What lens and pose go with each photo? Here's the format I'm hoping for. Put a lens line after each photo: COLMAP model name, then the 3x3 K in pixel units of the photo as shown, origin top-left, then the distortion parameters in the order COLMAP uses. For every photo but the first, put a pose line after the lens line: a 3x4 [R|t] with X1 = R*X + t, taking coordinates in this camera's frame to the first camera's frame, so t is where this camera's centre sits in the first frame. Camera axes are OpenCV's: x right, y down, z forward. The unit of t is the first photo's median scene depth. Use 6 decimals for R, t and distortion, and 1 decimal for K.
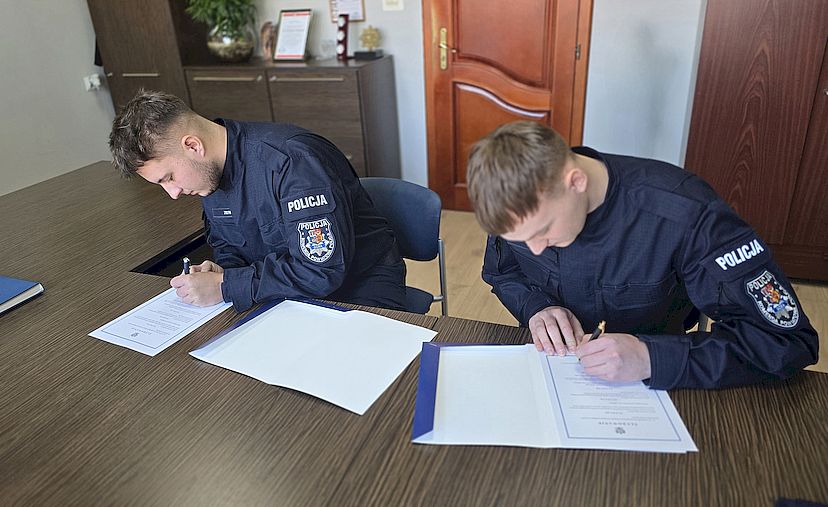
lens RADIAL K [[580.3, 0, 414.0], [0, 580.3, 253.5], [0, 0, 1]] dist [-0.004700, -0.001456]
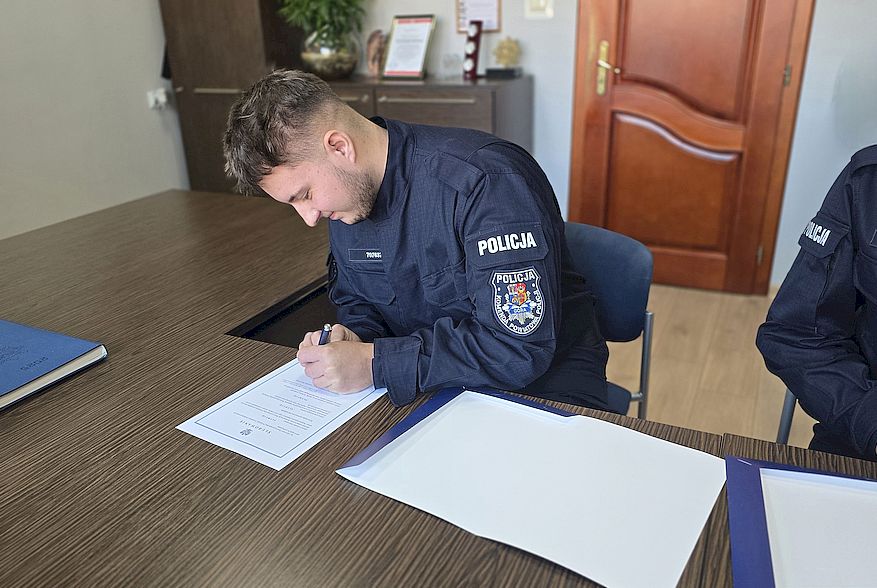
lens RADIAL K [[678.4, 0, 438.5], [0, 678.4, 294.0], [0, 0, 1]] dist [-0.001413, 0.000771]
pose [[0.996341, 0.049557, -0.069634, -0.090195], [-0.053278, 0.997192, -0.052631, 0.006404], [0.066830, 0.056148, 0.996183, 0.104136]]
